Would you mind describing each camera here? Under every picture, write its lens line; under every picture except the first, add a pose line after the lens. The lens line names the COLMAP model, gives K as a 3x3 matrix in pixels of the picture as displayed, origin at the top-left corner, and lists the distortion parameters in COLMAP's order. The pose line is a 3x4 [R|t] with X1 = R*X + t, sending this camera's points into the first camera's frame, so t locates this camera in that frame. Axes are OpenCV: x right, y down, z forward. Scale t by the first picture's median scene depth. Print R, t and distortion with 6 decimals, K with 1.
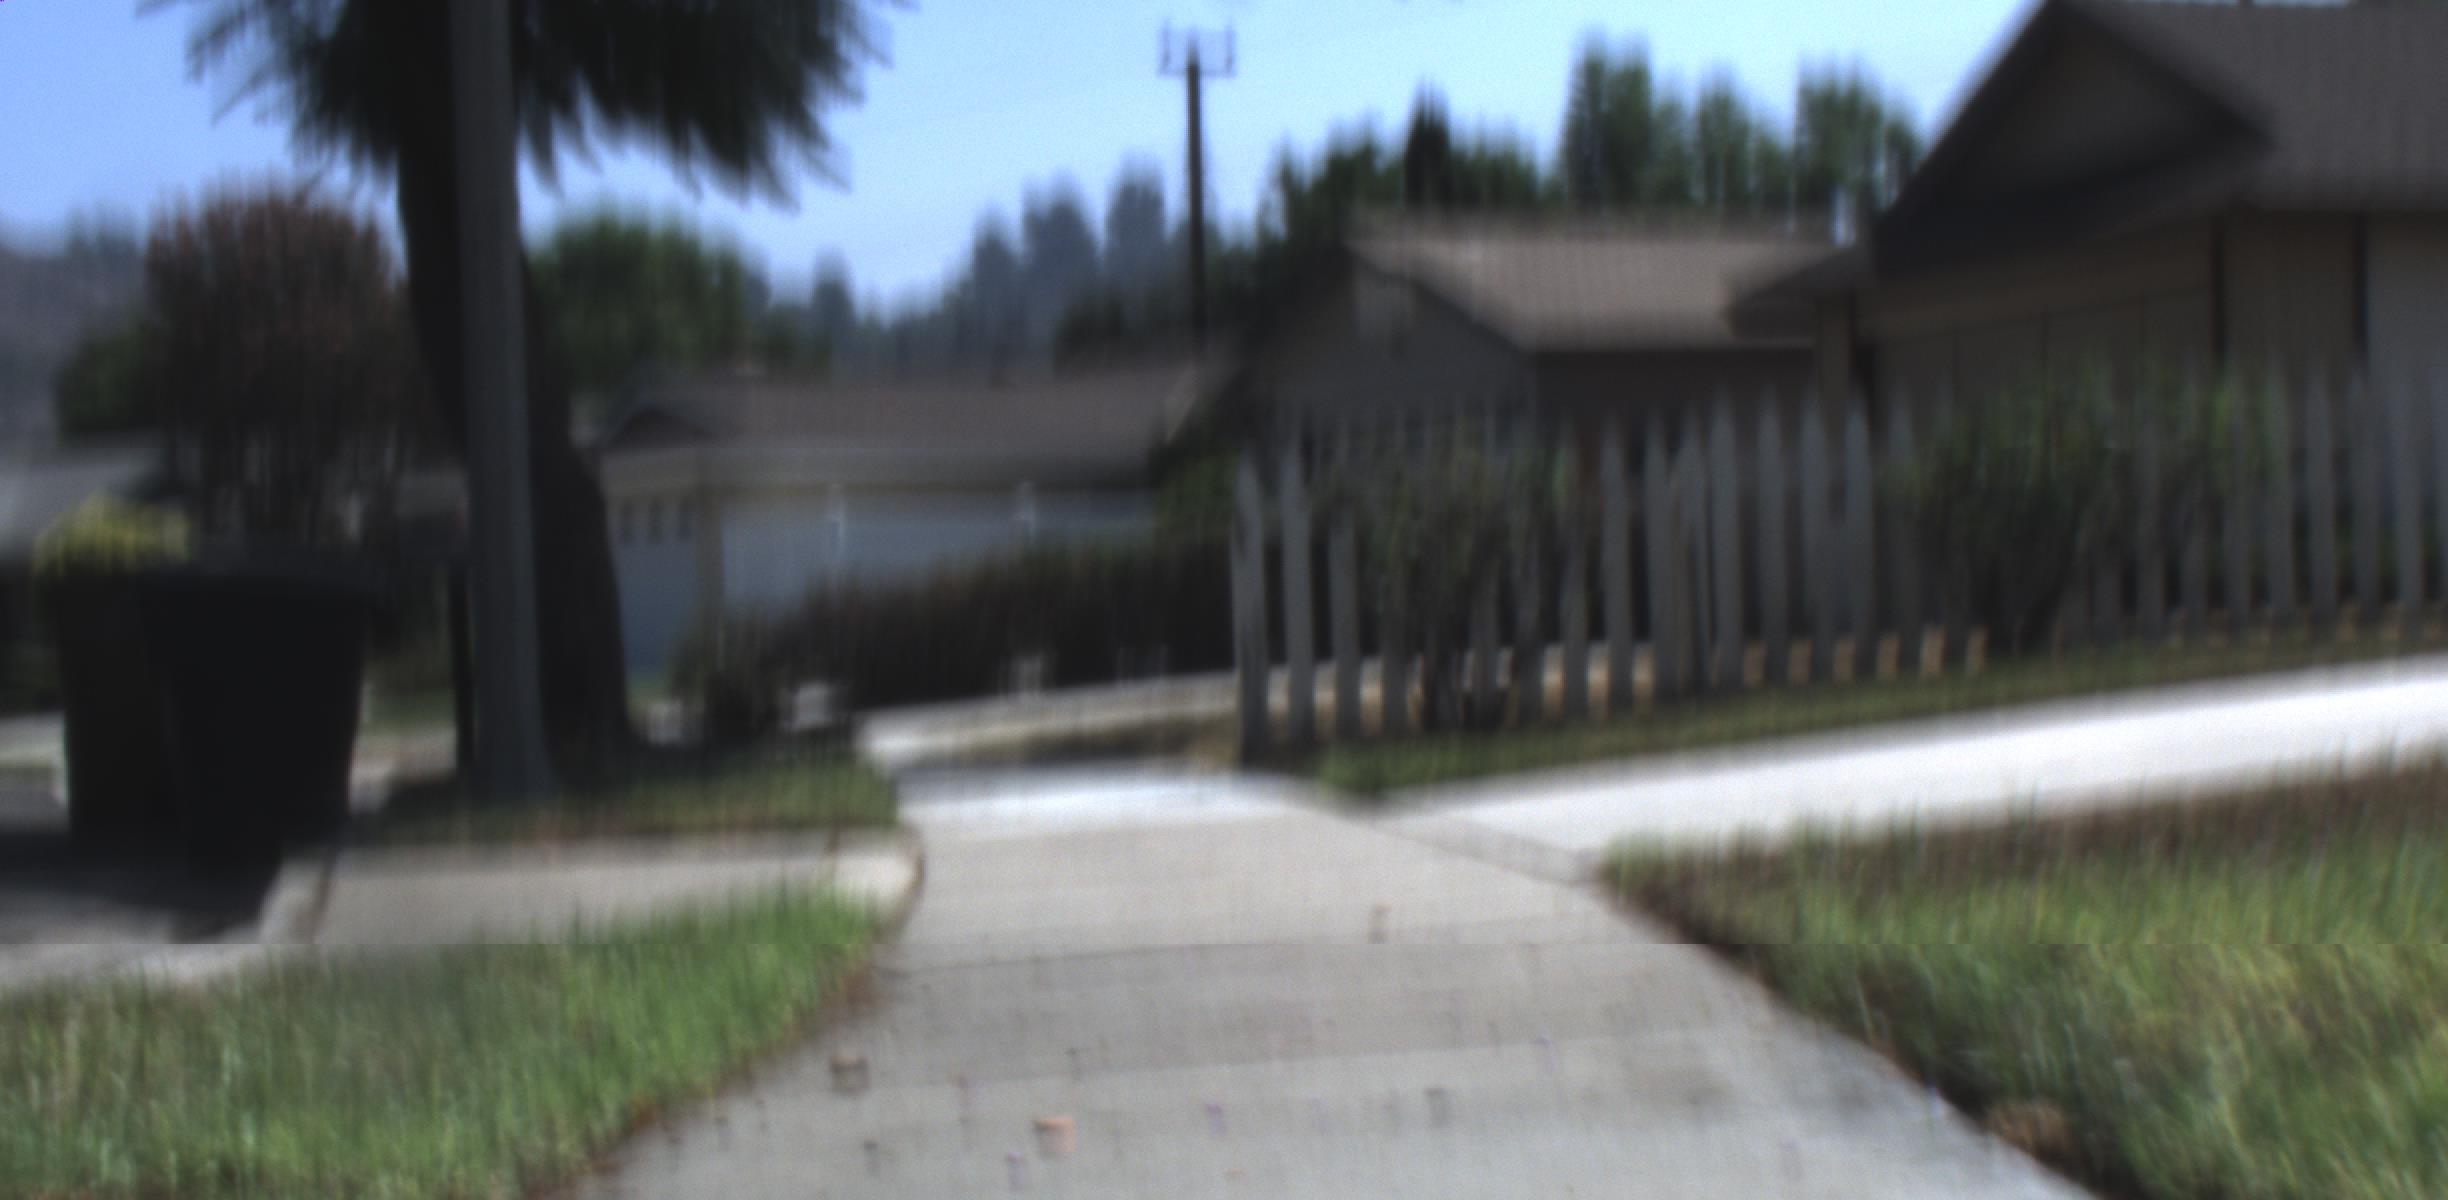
lens RADIAL K [[6766.5, 0, 1224.0], [0, 6766.5, 600.0], [0, 0, 1]] dist [0.009940, -0.224967]
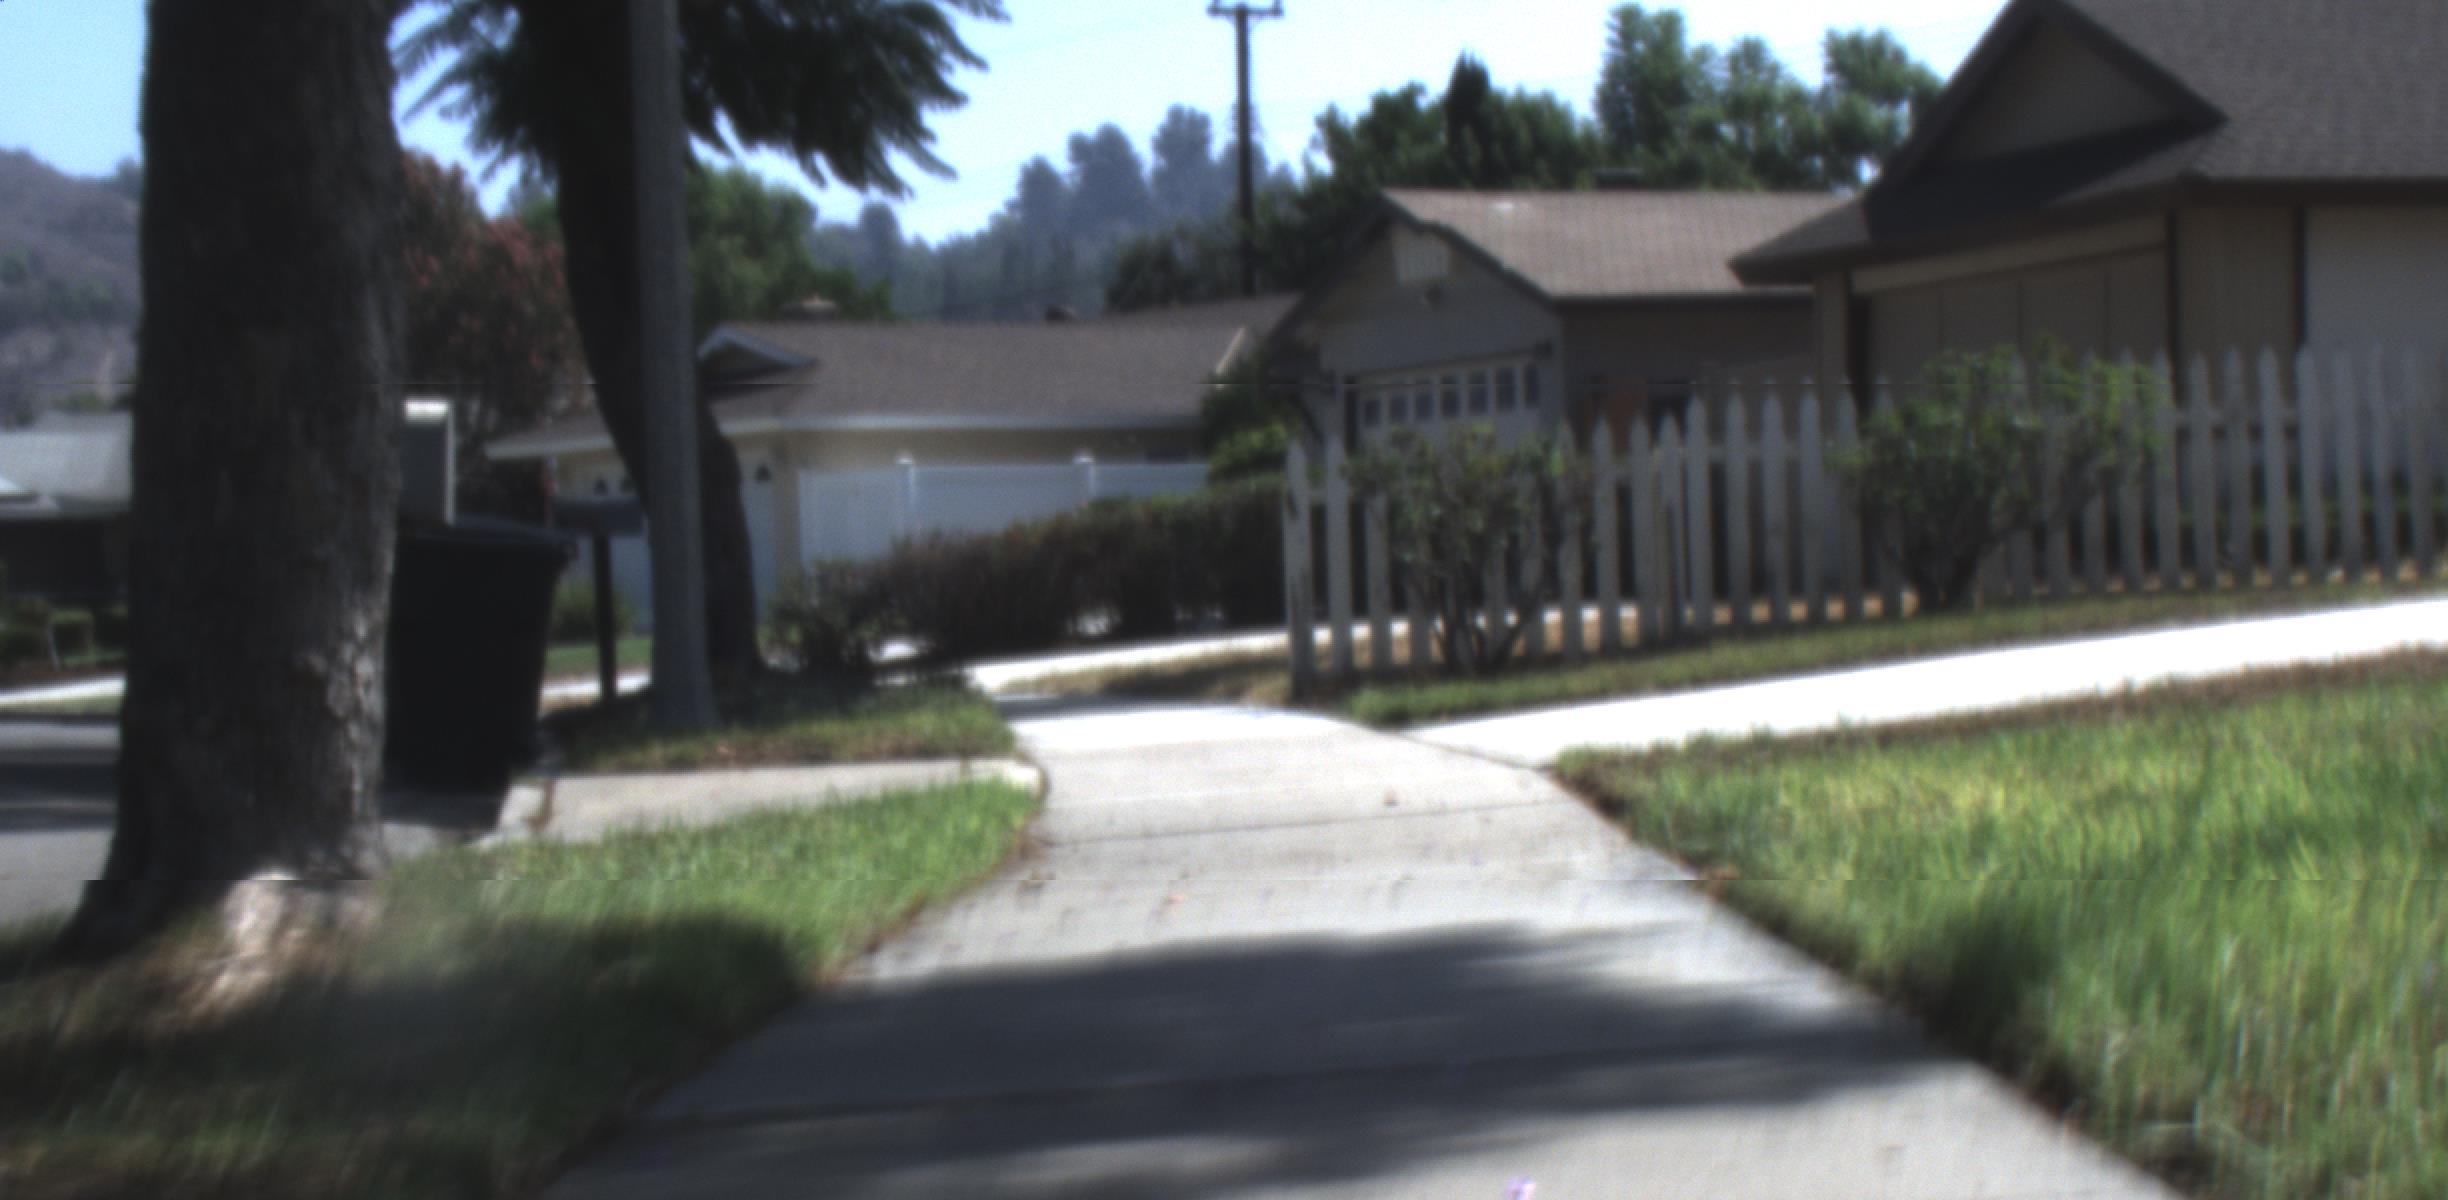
lens RADIAL K [[6766.5, 0, 1224.0], [0, 6766.5, 600.0], [0, 0, 1]] dist [0.009940, -0.224967]
pose [[0.999965, -0.004520, -0.007080, -0.000708], [0.004599, 0.999928, 0.011087, -0.004764], [0.007030, -0.011119, 0.999913, -0.146507]]
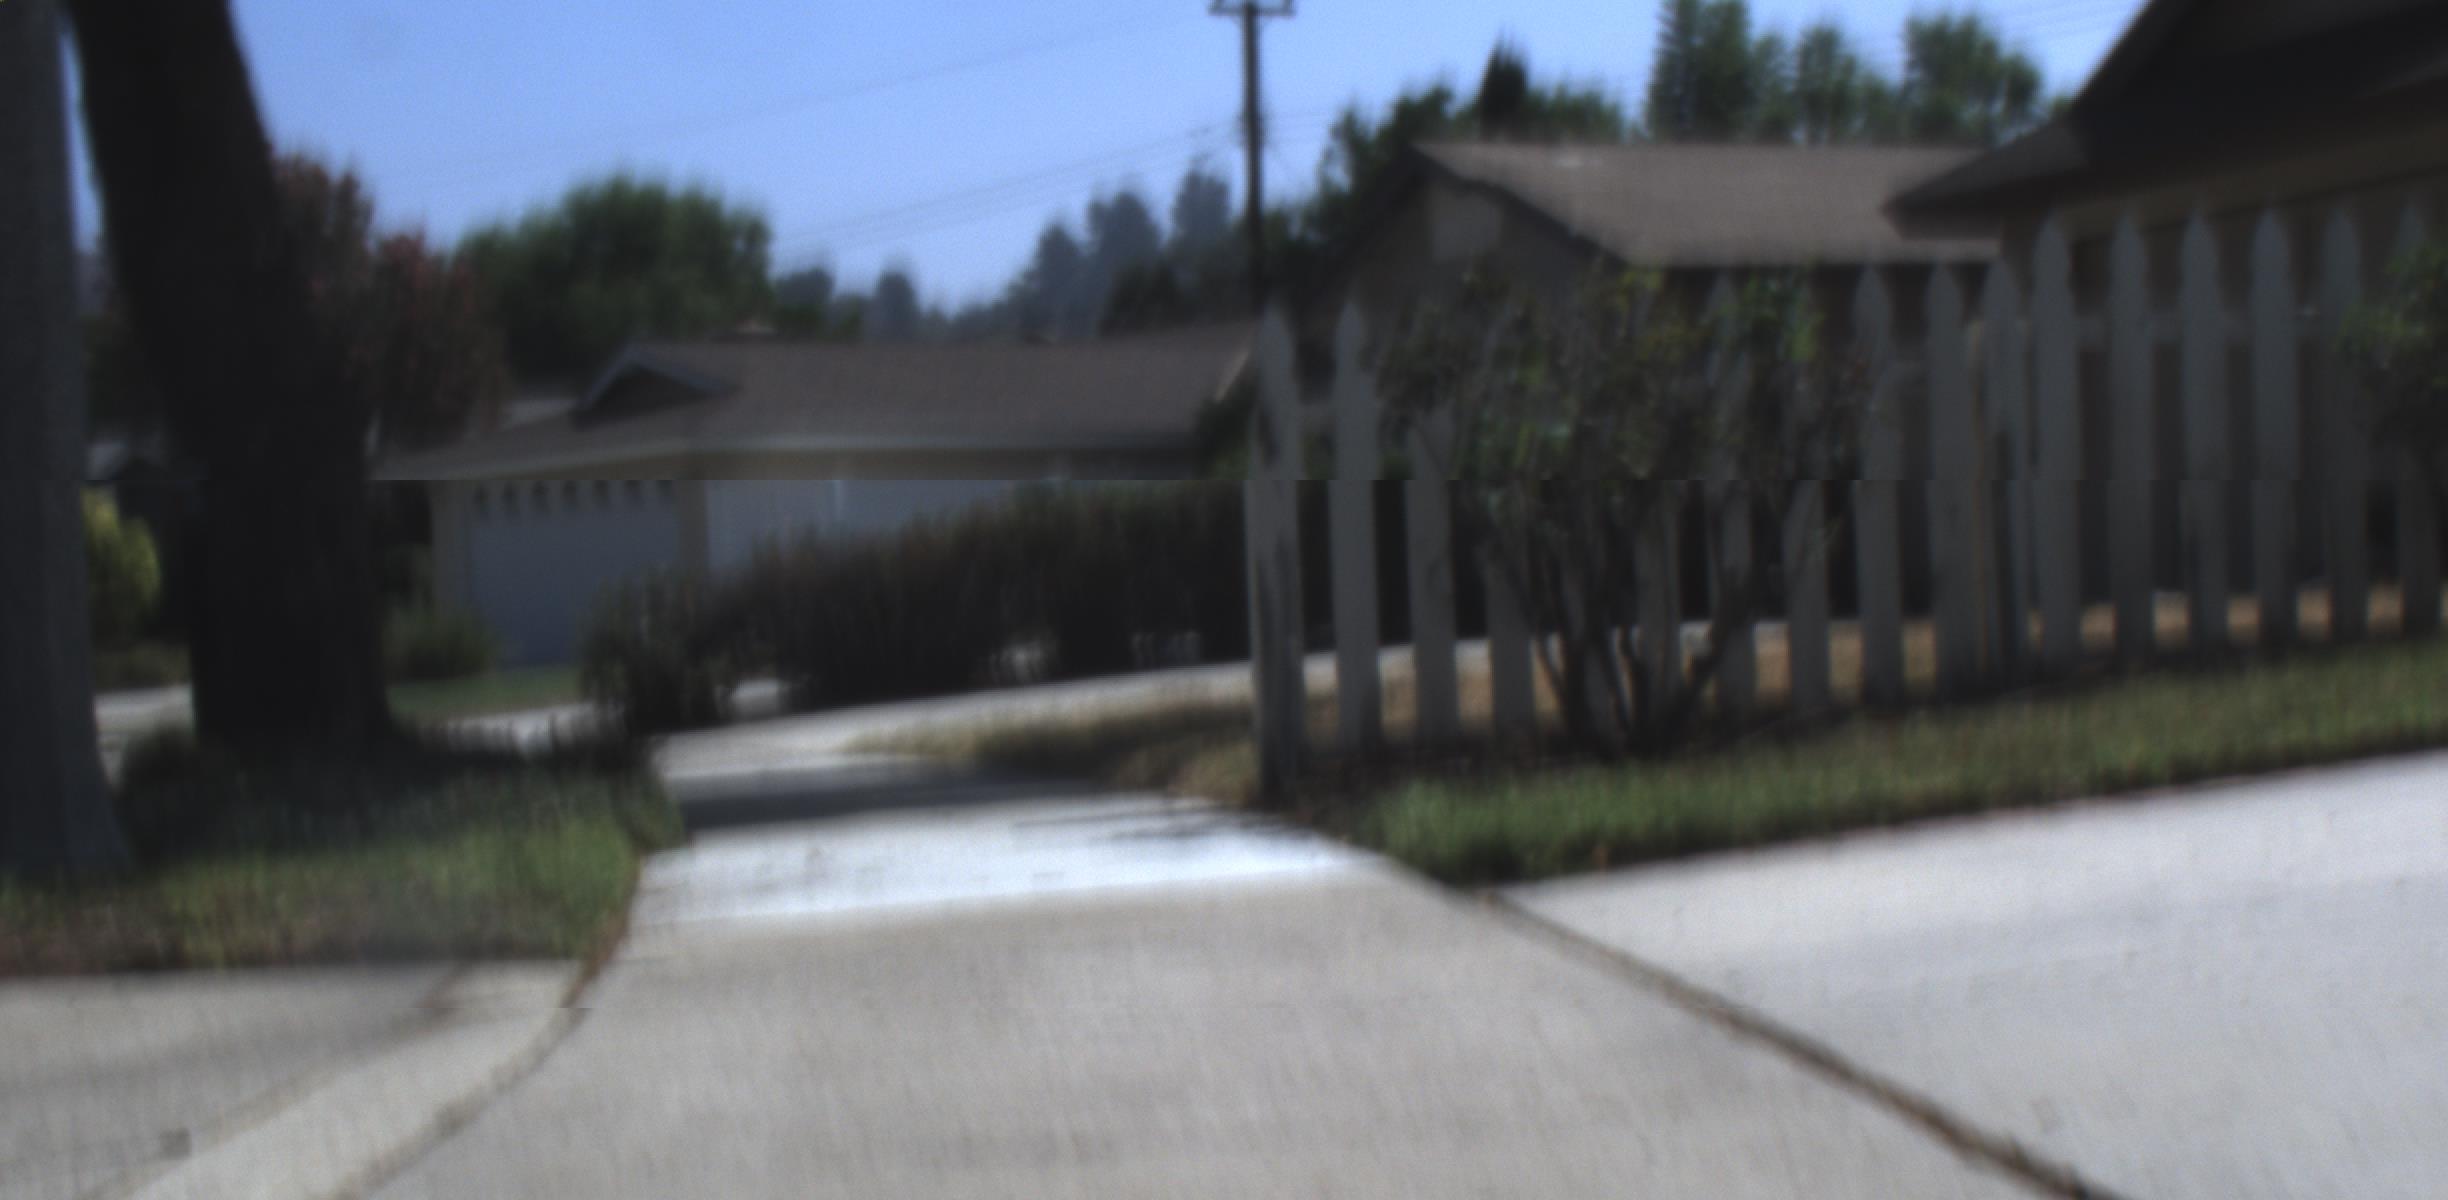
lens RADIAL K [[6766.5, 0, 1224.0], [0, 6766.5, 600.0], [0, 0, 1]] dist [0.009940, -0.224967]
pose [[0.999947, -0.002928, -0.009901, 0.004034], [0.002937, 0.999995, 0.000867, 0.004636], [0.009899, -0.000896, 0.999951, 0.294984]]
